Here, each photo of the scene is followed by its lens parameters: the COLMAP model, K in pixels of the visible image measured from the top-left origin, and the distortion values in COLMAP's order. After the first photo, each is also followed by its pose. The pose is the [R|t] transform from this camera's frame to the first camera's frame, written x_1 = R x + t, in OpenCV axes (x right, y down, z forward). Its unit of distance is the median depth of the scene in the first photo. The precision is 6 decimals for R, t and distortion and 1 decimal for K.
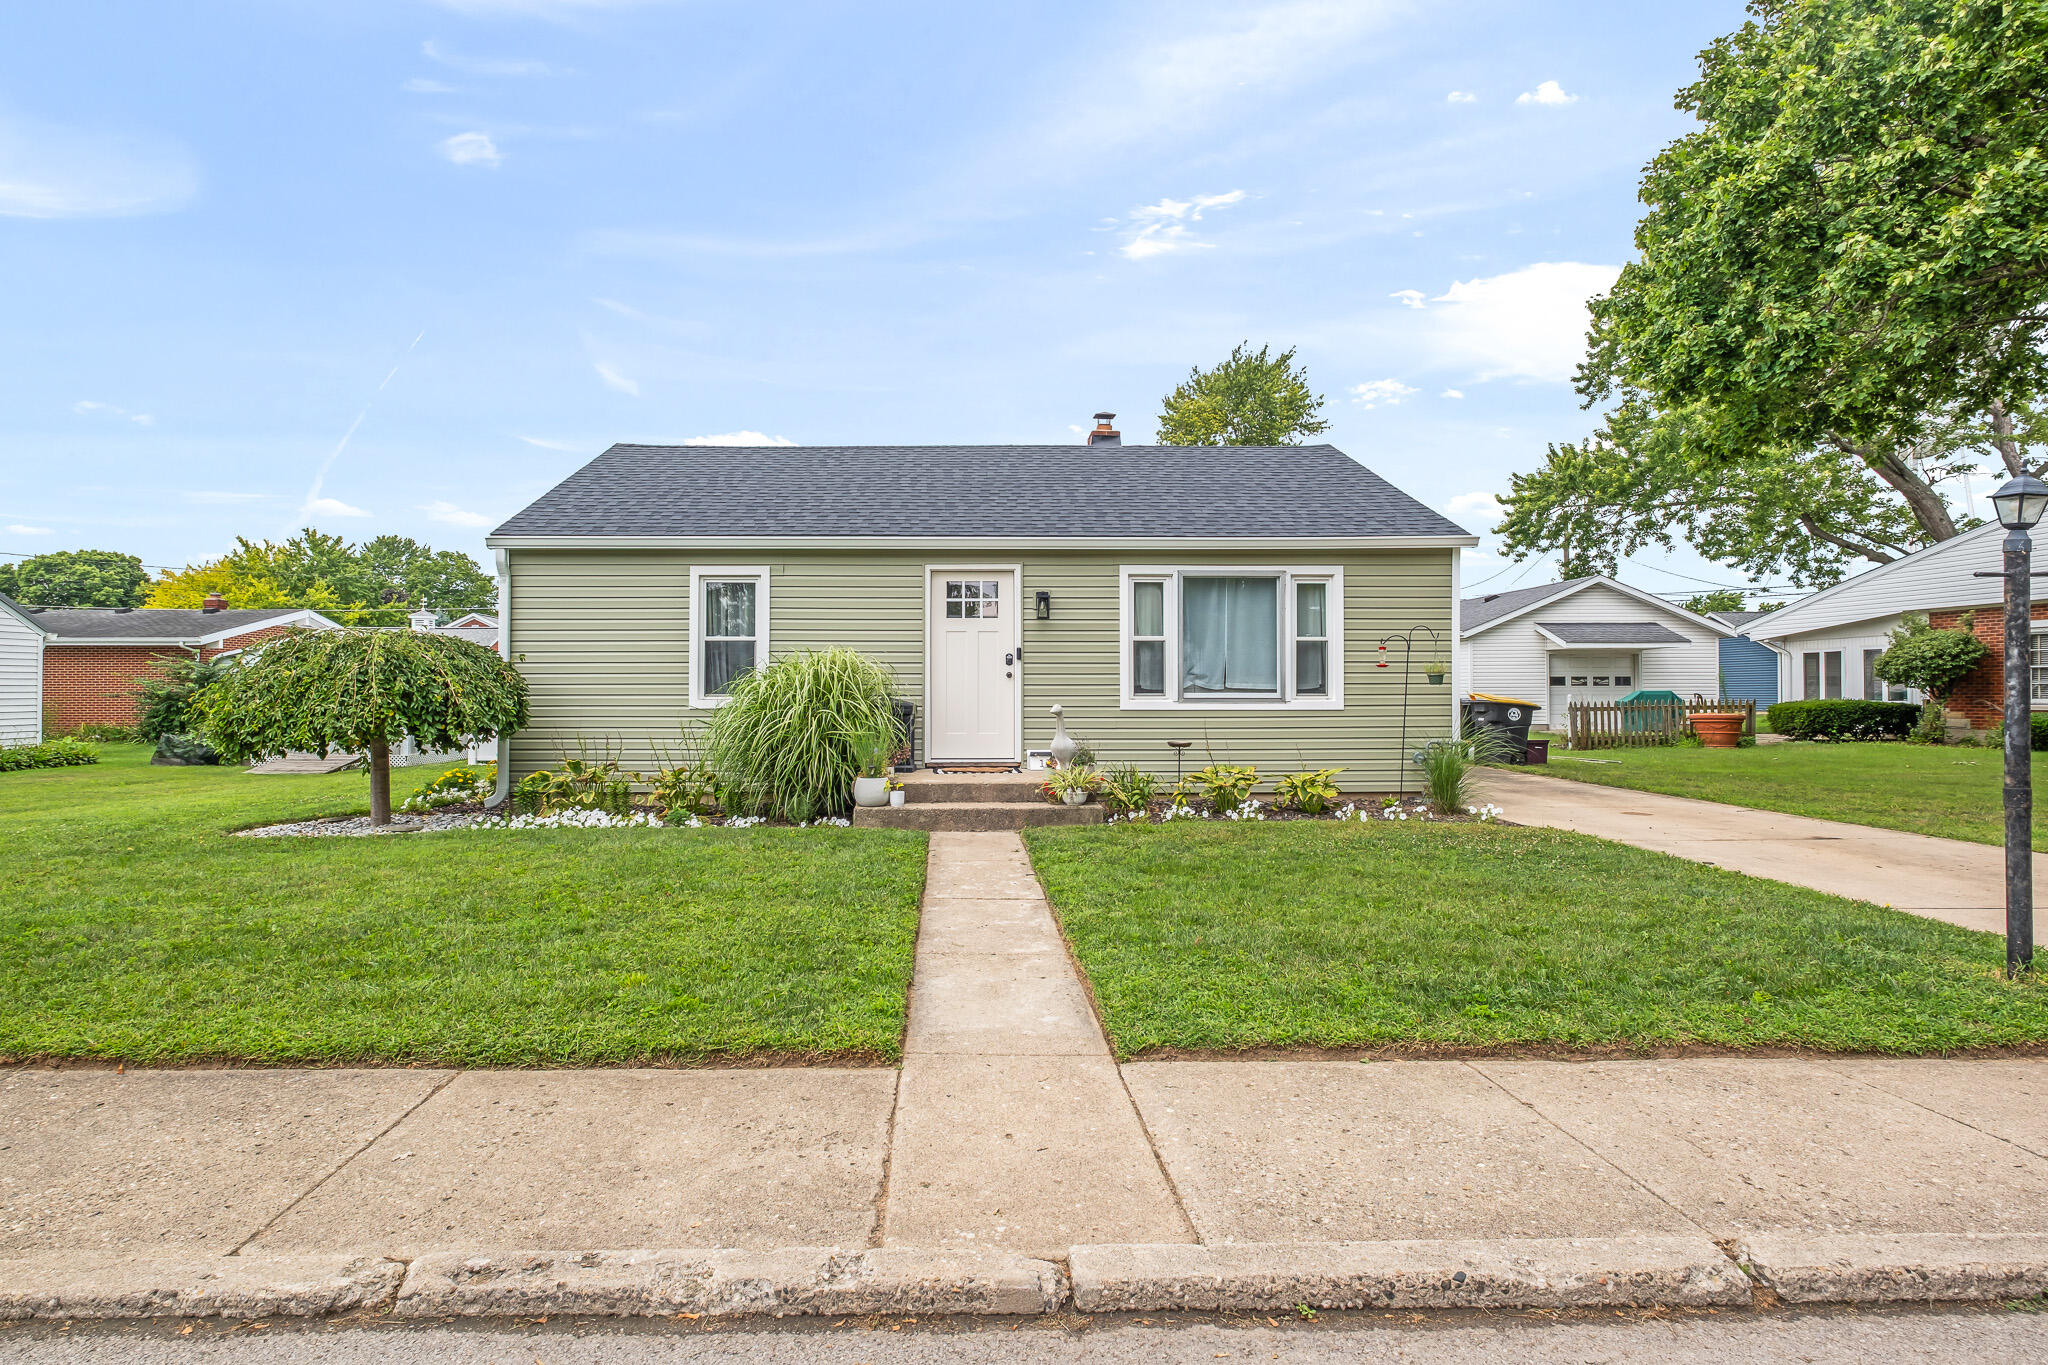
lens RADIAL K [[986.2, 0, 1023.4], [0, 986.2, 669.2], [0, 0, 1]] dist [-0.004362, 0.000155]
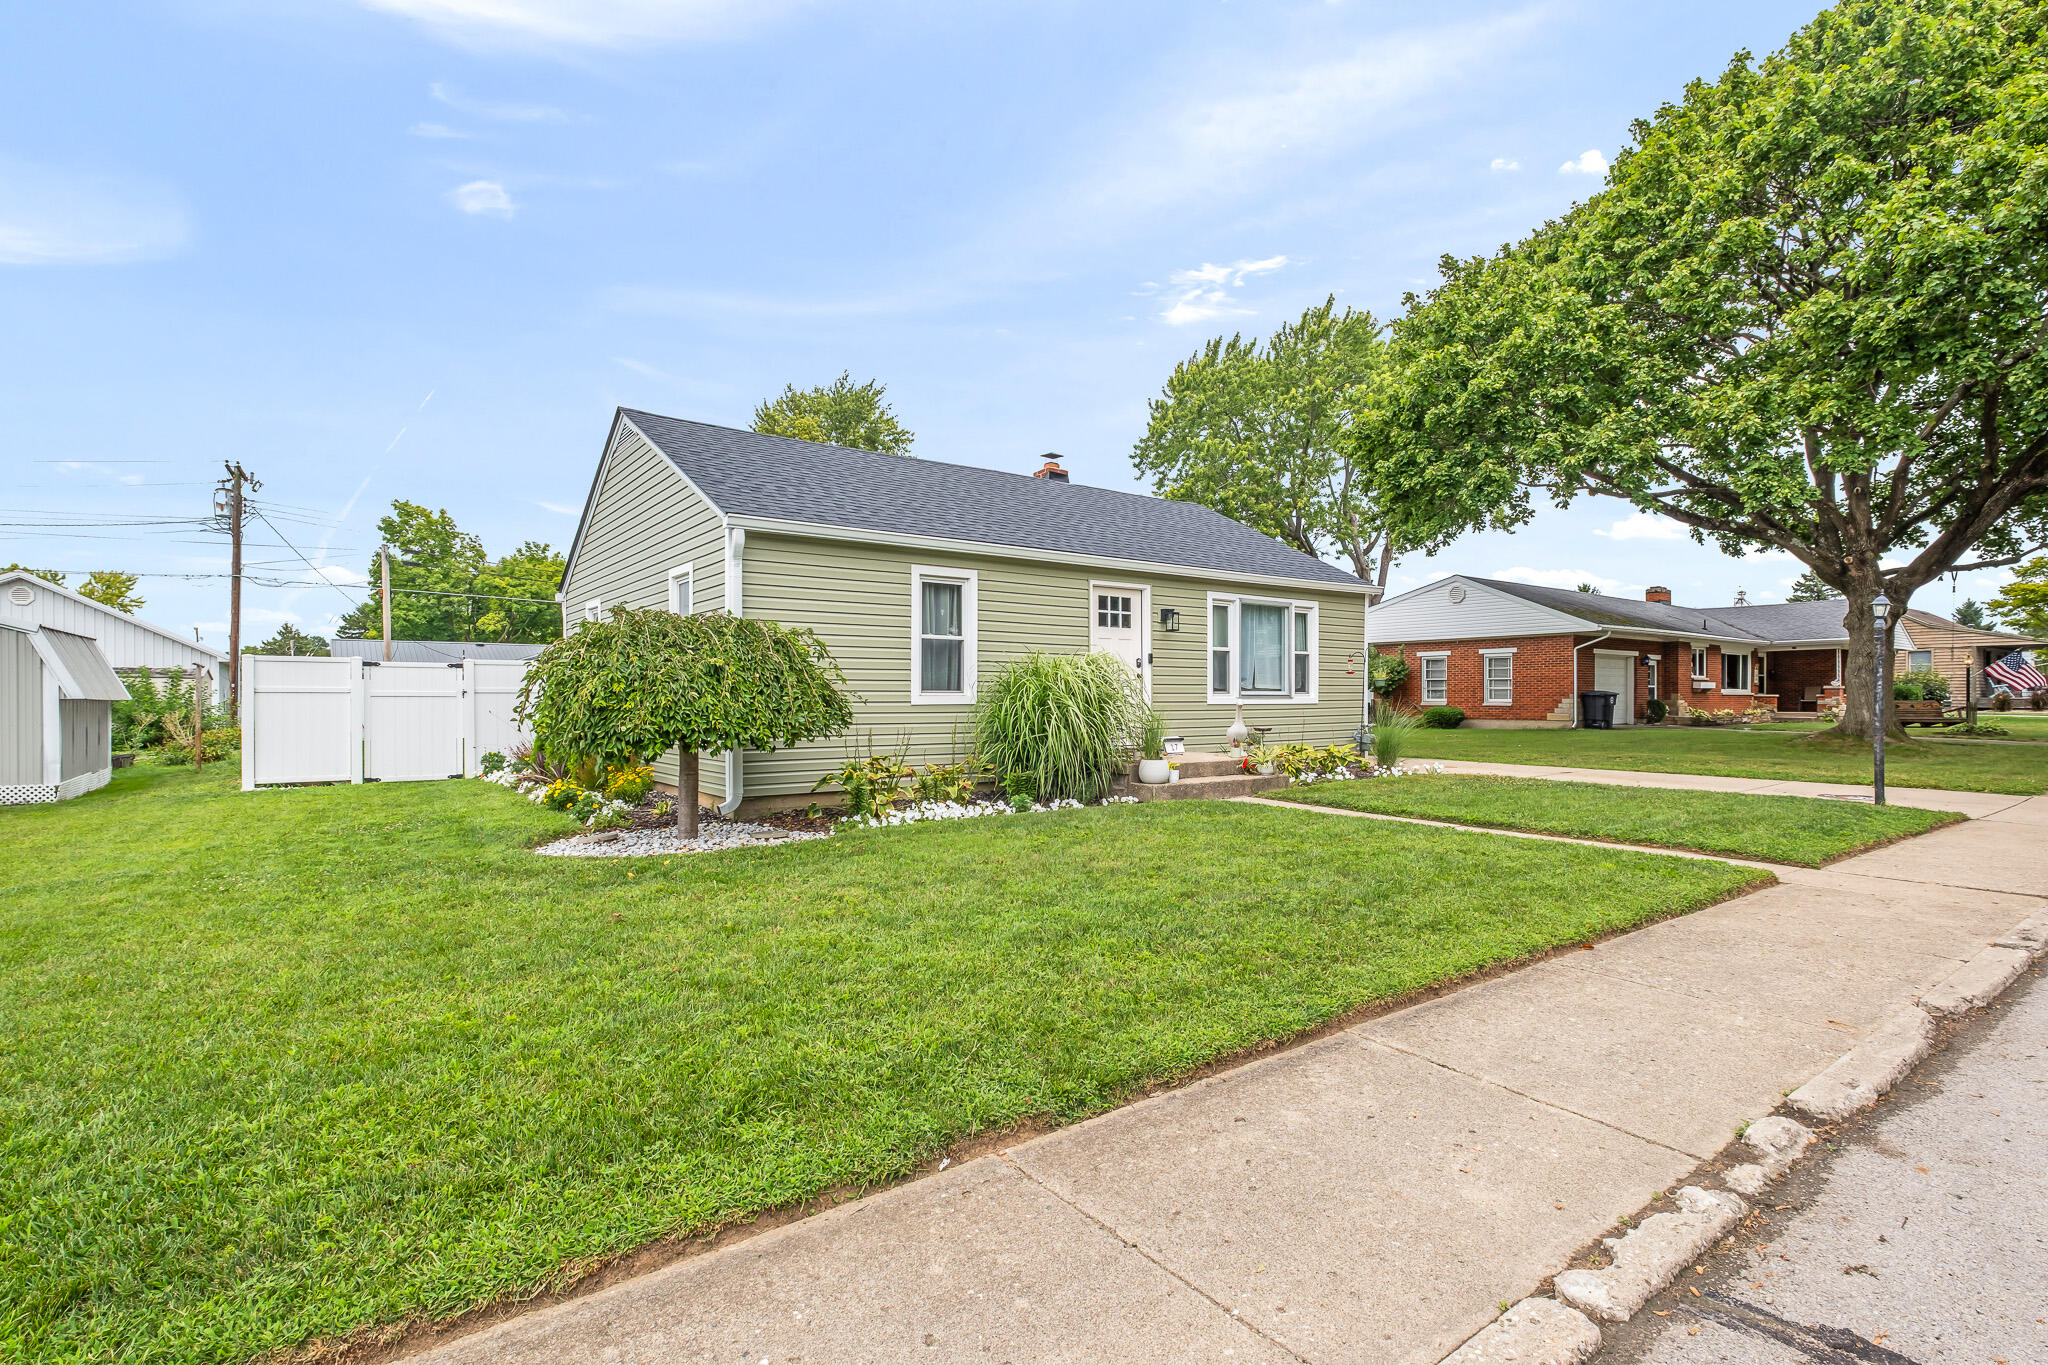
lens RADIAL K [[986.2, 0, 1025.1], [0, 986.2, 700.2], [0, 0, 1]] dist [-0.004362, 0.000155]
pose [[0.802603, -0.001192, 0.596513, -0.855595], [-0.019800, 0.999394, 0.028638, 0.004088], [-0.596185, -0.034796, 0.802093, 0.109650]]
